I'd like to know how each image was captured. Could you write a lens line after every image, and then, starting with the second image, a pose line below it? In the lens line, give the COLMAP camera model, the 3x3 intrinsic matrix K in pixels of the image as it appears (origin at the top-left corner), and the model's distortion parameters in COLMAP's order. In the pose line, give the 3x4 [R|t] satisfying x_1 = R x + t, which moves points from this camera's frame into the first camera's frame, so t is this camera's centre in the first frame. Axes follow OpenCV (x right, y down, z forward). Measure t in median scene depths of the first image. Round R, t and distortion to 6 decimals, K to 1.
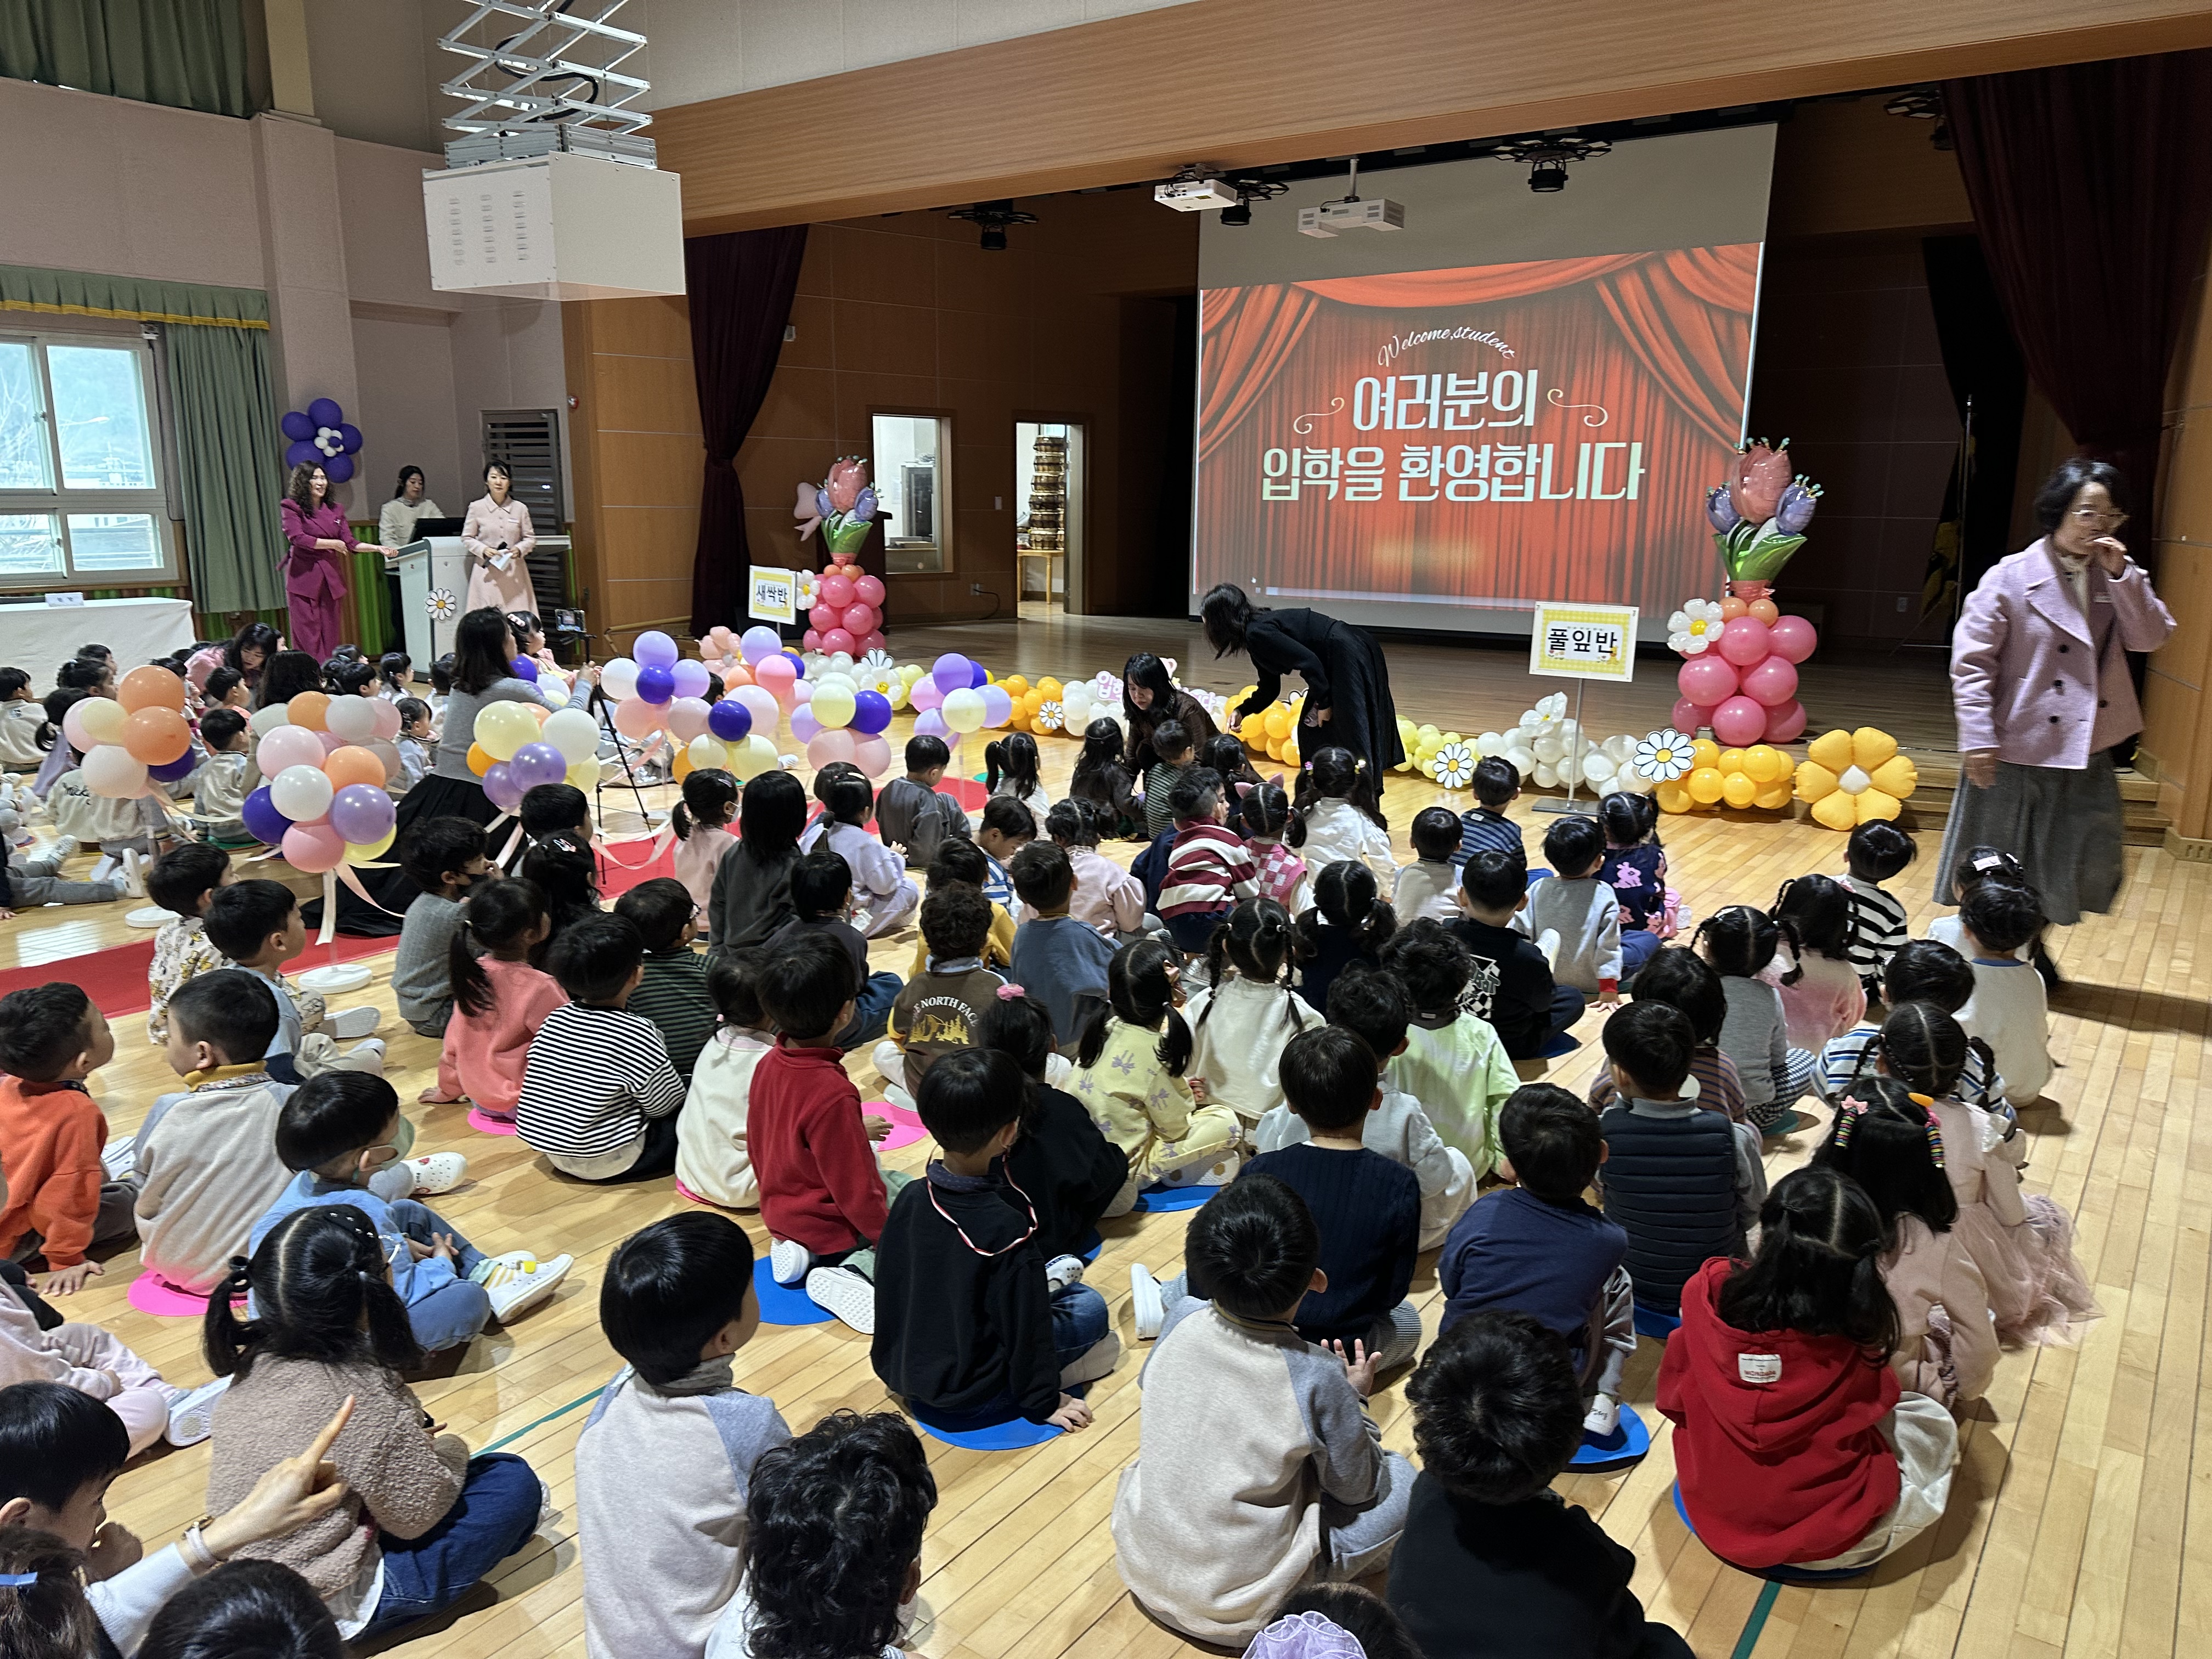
lens RADIAL K [[1546.2, 0, 1108.2], [0, 1546.2, 827.2], [0, 0, 1]] dist [0.128362, -0.148084]
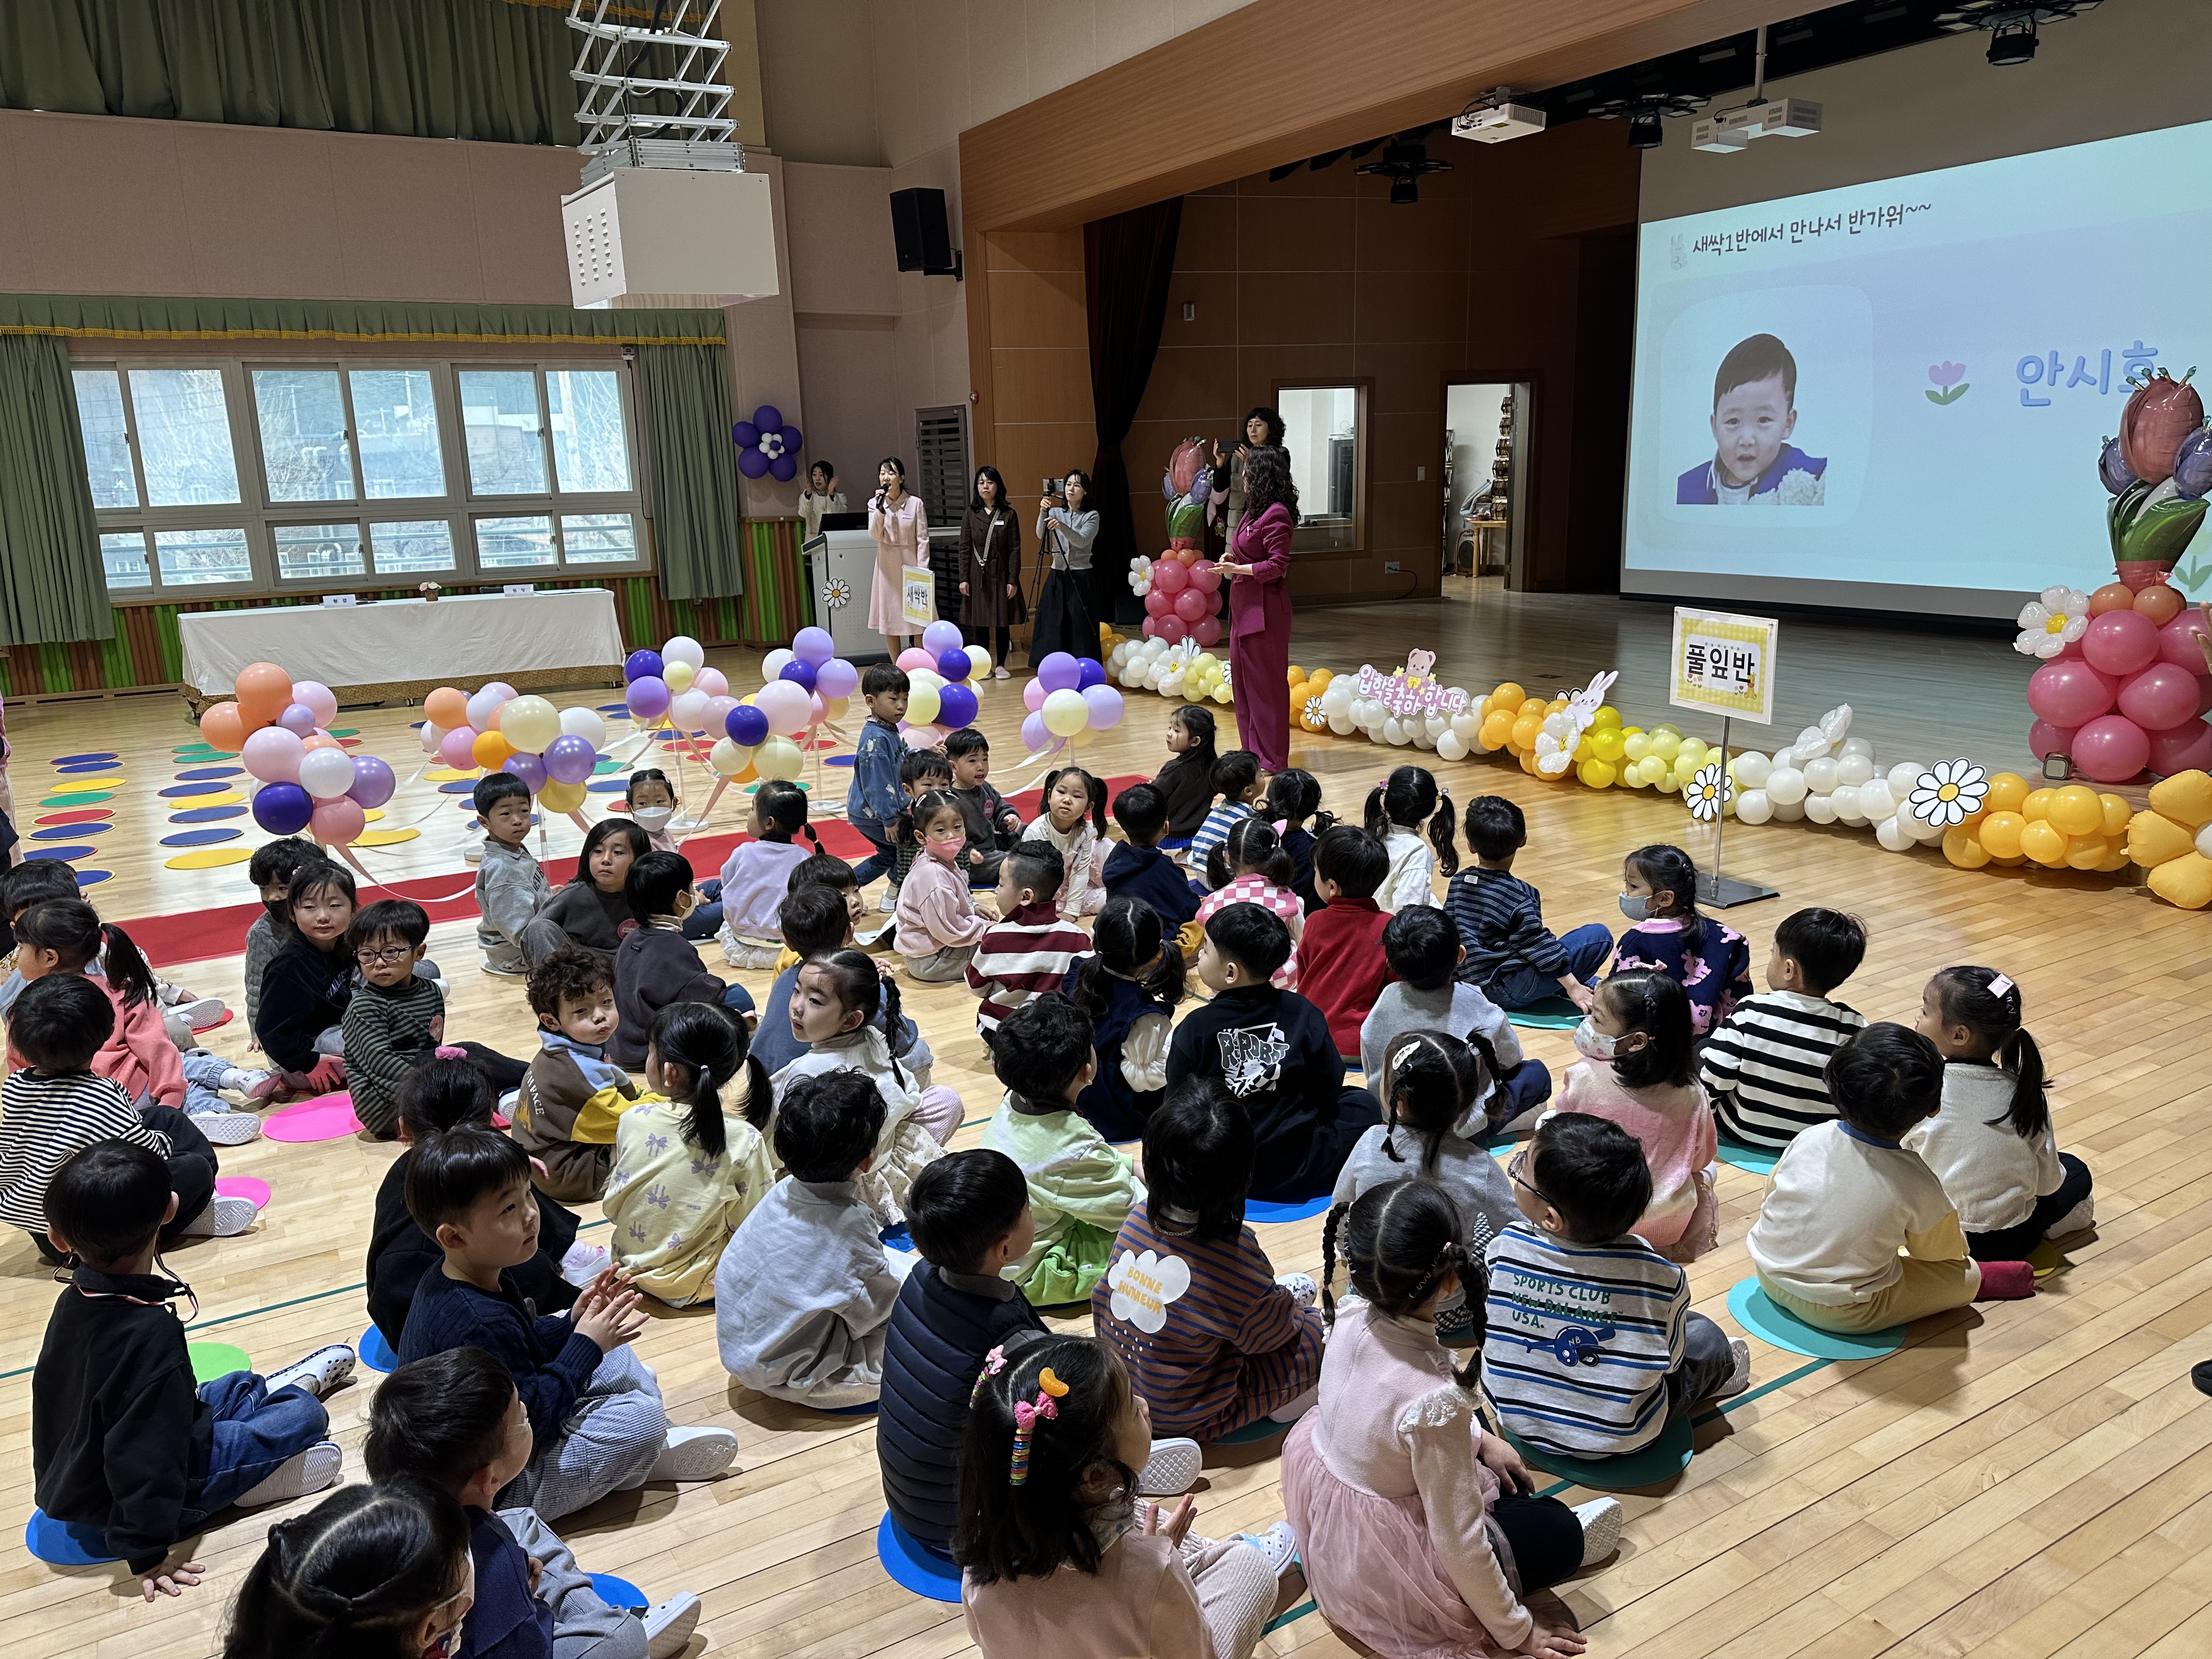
lens RADIAL K [[1546.2, 0, 1108.2], [0, 1546.2, 827.2], [0, 0, 1]] dist [0.128362, -0.148084]
pose [[0.925635, 0.053788, -0.374575, 0.164230], [-0.046602, 0.998515, 0.028222, -0.019438], [0.375537, -0.008667, 0.926767, 0.076990]]
